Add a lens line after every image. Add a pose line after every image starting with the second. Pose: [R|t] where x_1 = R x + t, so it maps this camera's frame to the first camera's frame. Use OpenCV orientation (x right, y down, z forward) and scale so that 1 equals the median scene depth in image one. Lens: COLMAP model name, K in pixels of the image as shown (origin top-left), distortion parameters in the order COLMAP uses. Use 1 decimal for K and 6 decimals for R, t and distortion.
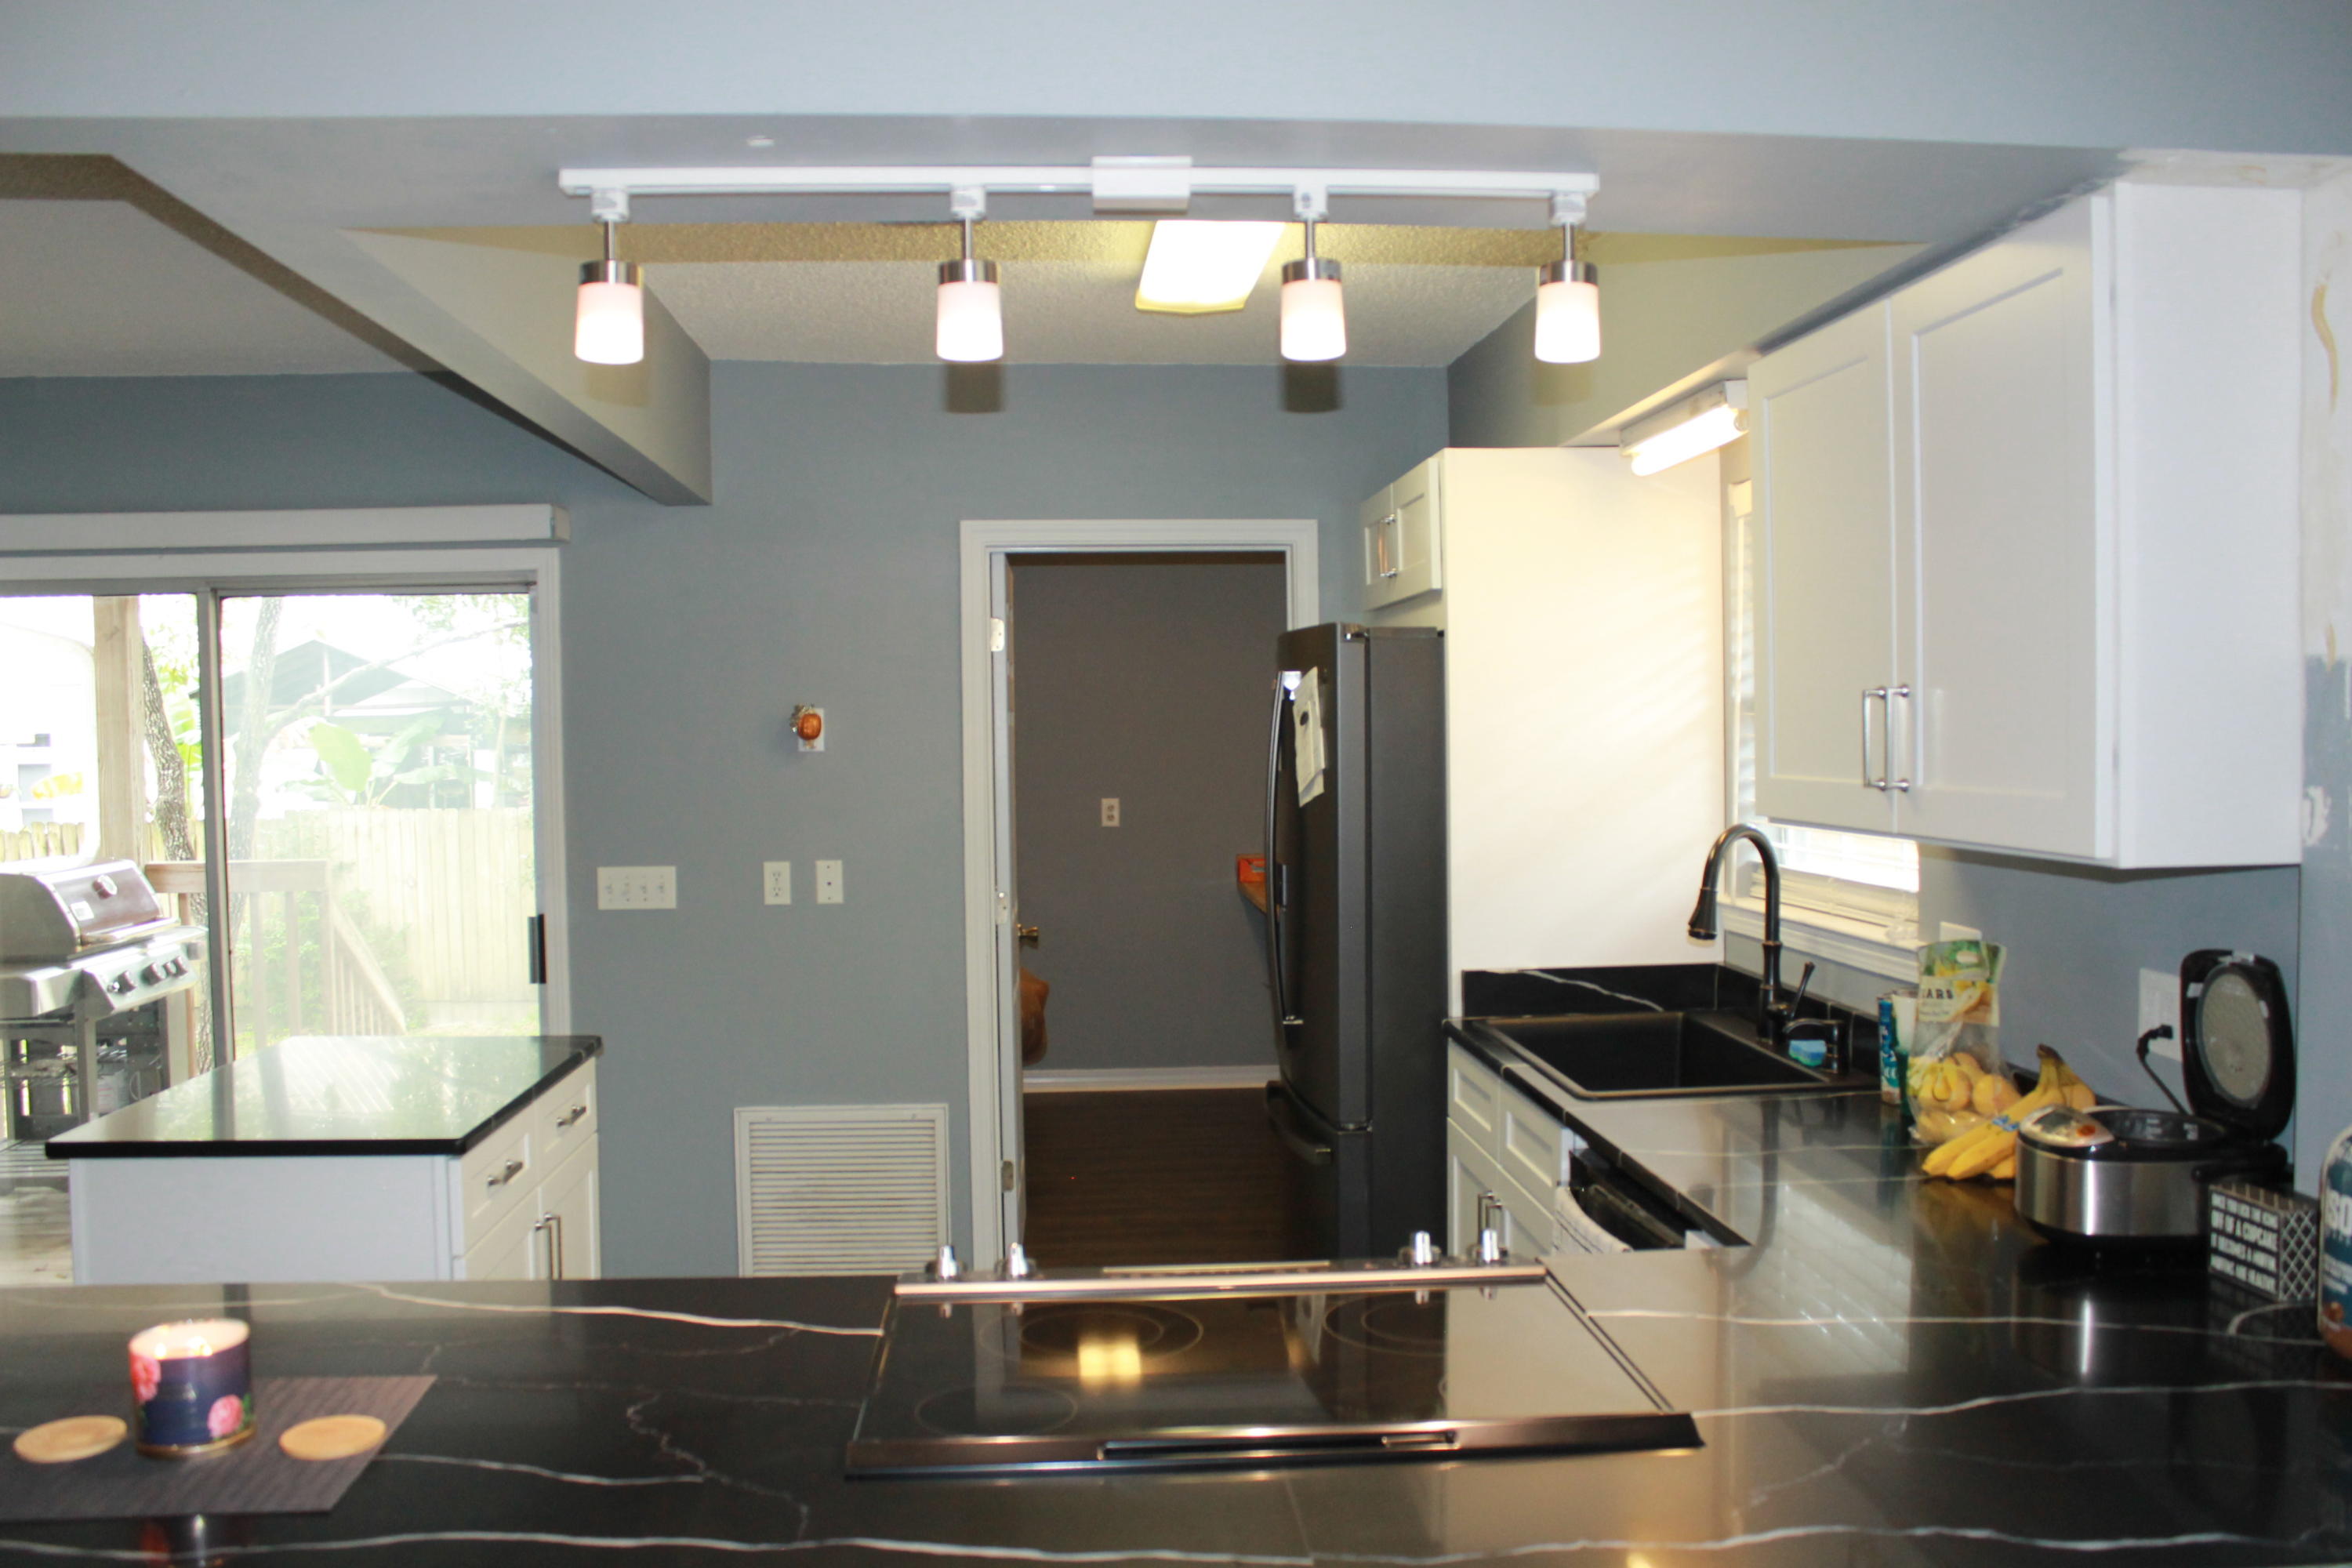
lens RADIAL K [[2055.5, 0, 1204.2], [0, 2055.5, 786.2], [0, 0, 1]] dist [-0.118671, 0.000147]
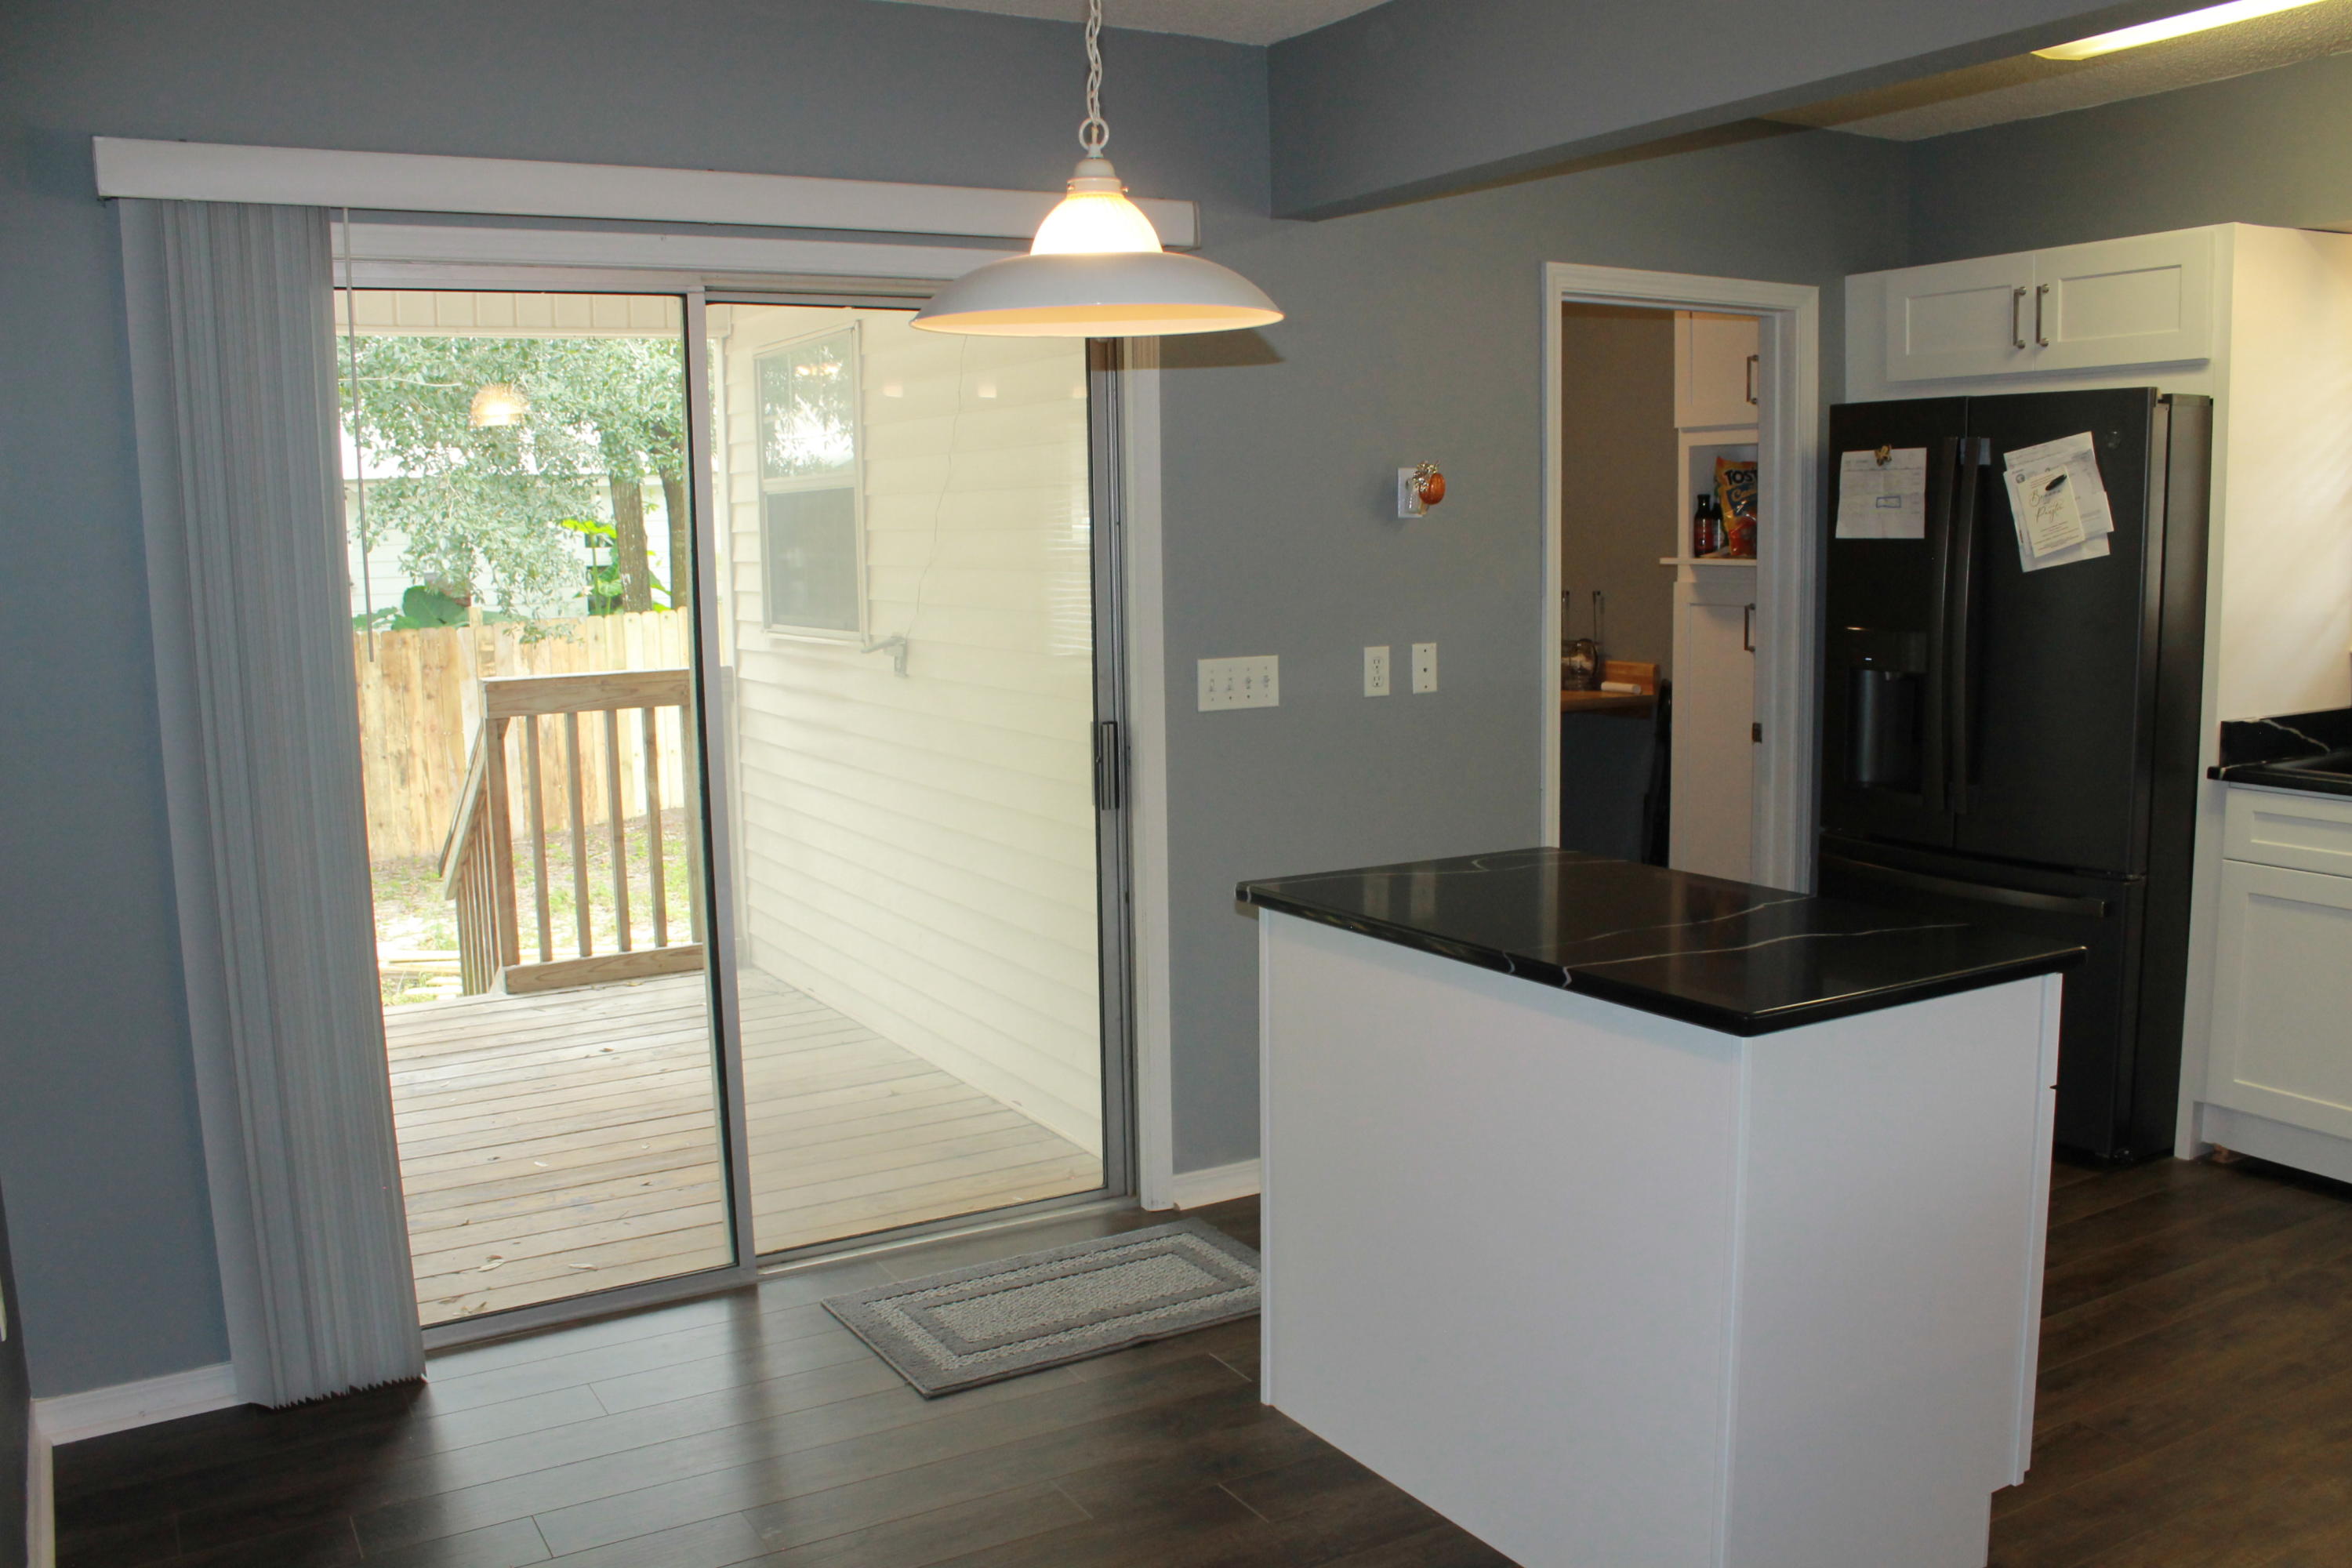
lens RADIAL K [[2055.5, 0, 1204.2], [0, 2055.5, 786.2], [0, 0, 1]] dist [-0.118671, 0.000147]
pose [[0.898137, -0.063953, 0.435041, -0.658383], [0.021221, 0.994518, 0.102388, 0.005576], [-0.439204, -0.082726, 0.894570, 0.255993]]
